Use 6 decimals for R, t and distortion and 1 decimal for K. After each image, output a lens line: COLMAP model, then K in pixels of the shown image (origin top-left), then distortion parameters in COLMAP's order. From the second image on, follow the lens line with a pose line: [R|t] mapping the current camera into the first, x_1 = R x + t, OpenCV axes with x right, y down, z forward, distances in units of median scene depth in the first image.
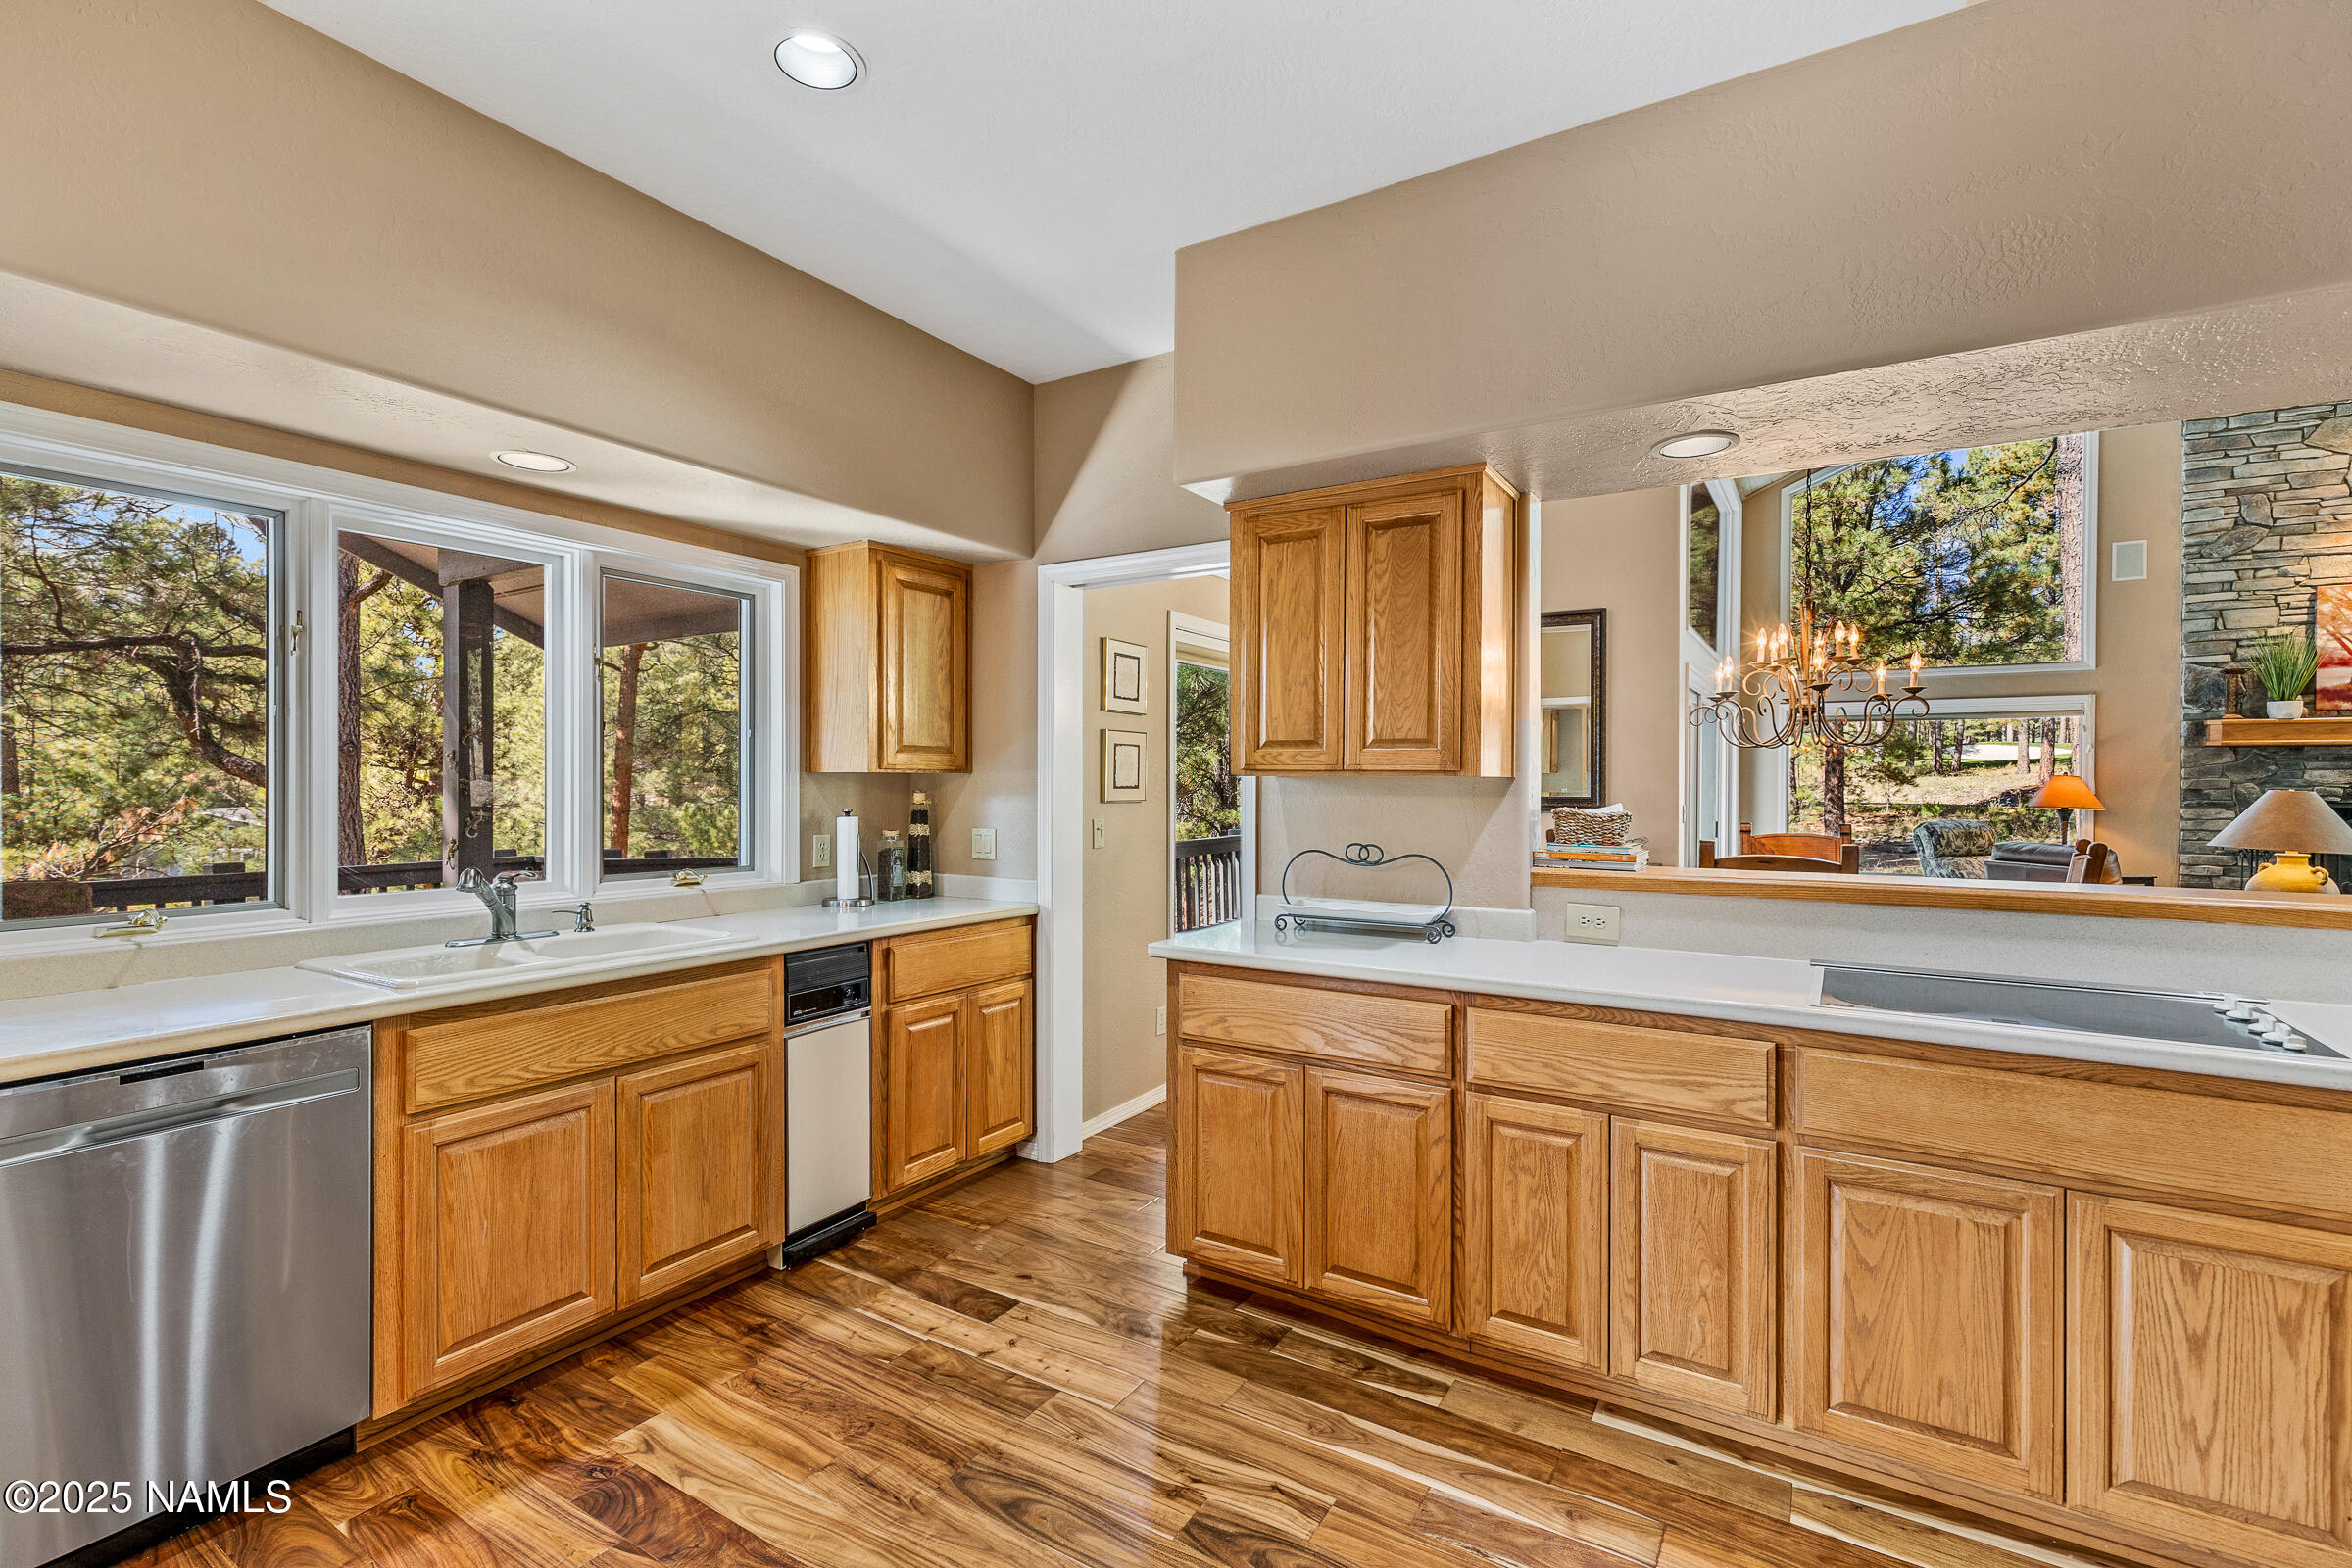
lens RADIAL K [[1055.2, 0, 1171.9], [0, 1055.2, 784.1], [0, 0, 1]] dist [0.003961, -0.000401]
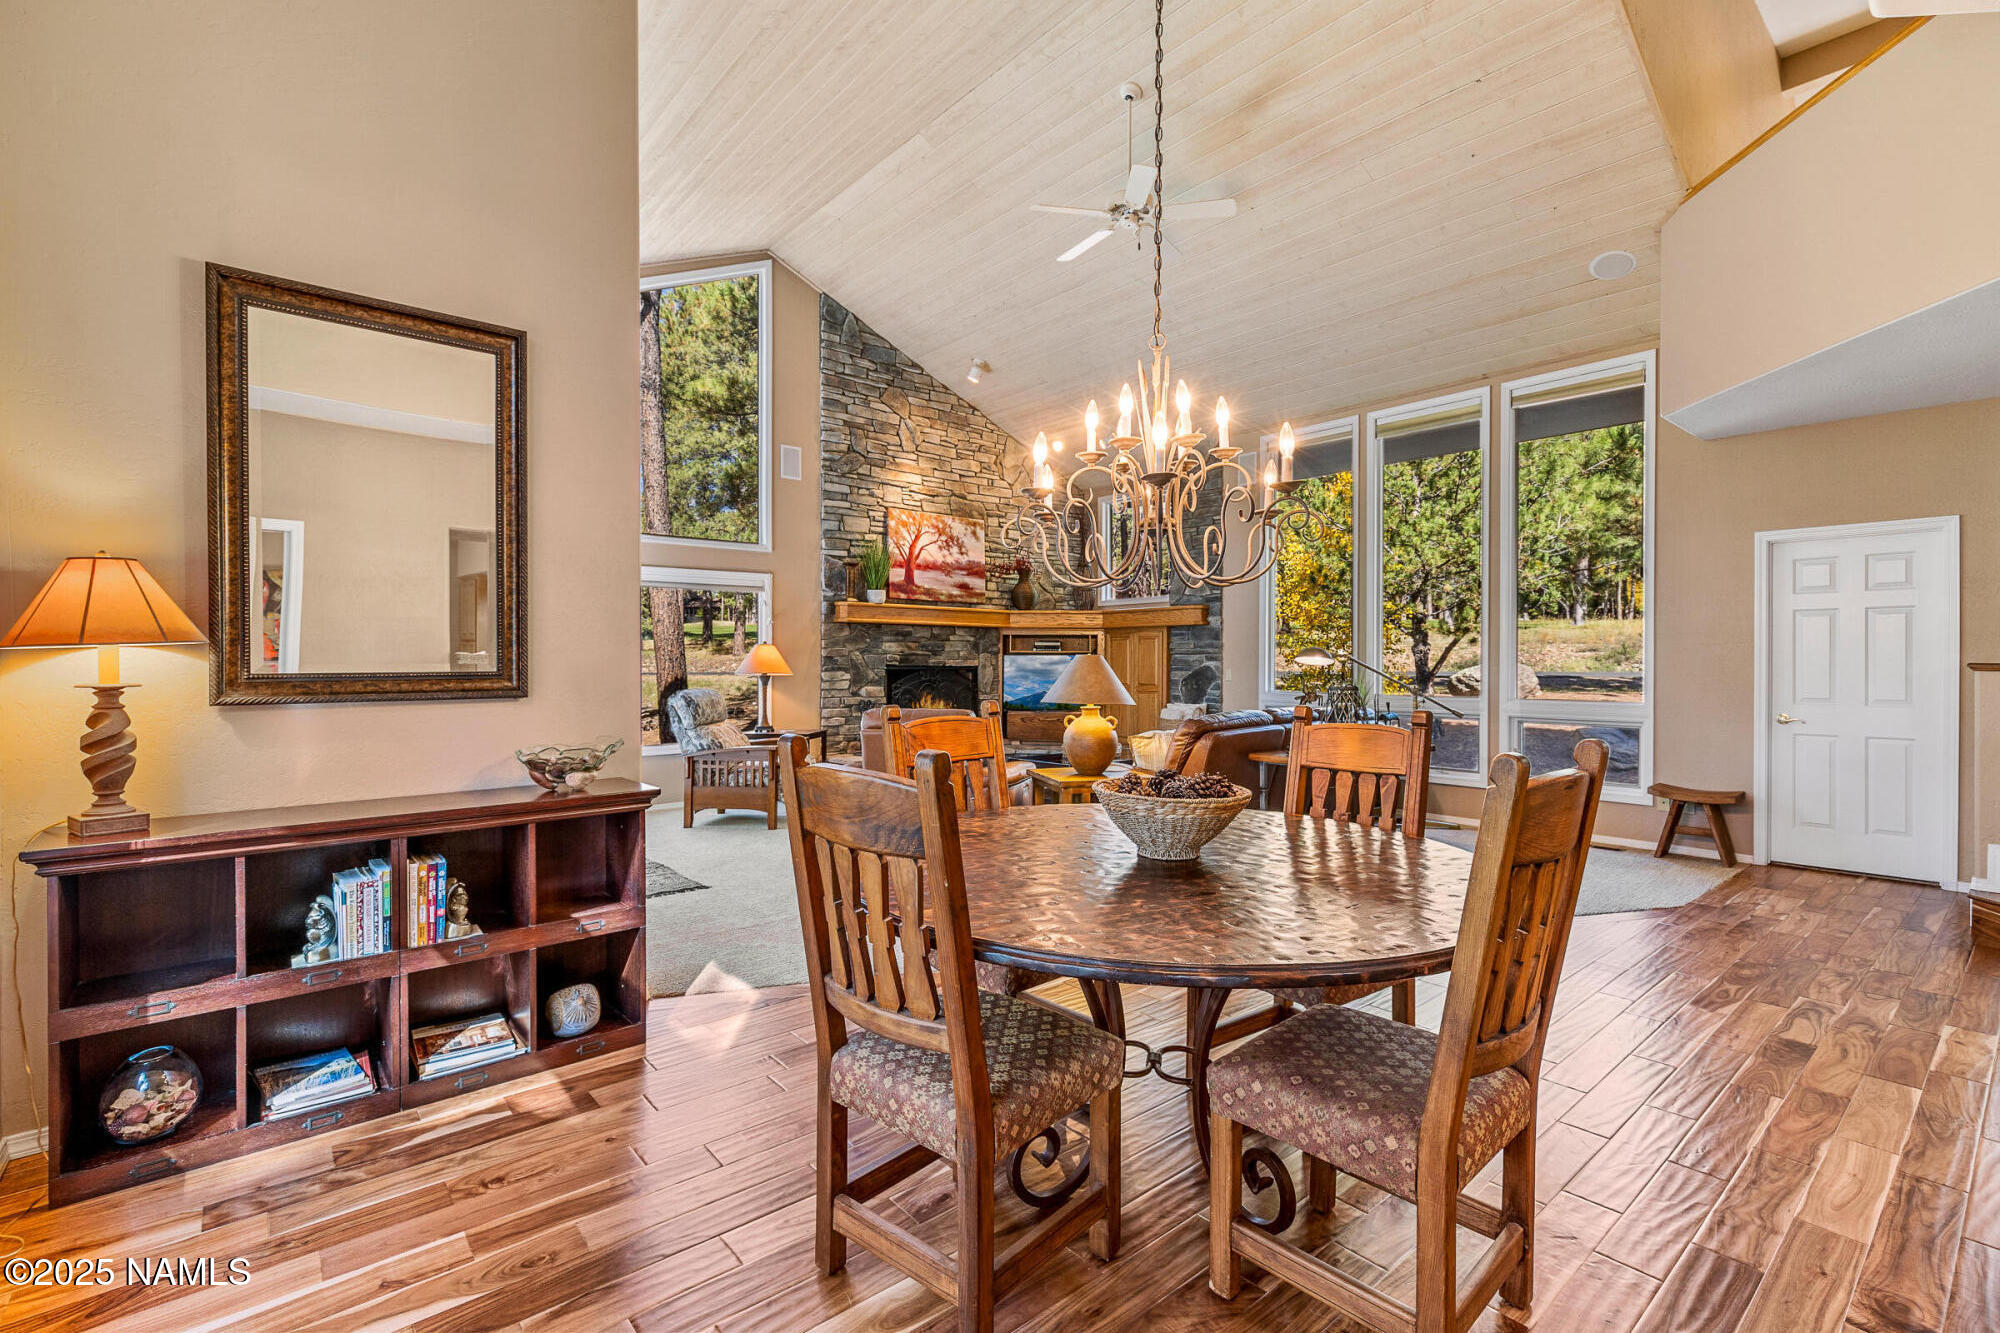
lens RADIAL K [[897.3, 0, 1003.9], [0, 897.3, 662.0], [0, 0, 1]] dist [0.003961, -0.000401]
pose [[0.309525, -0.008343, 0.950855, 0.028689], [0.004295, 0.999964, 0.007376, 0.004173], [-0.950882, 0.001801, 0.309550, 0.486862]]
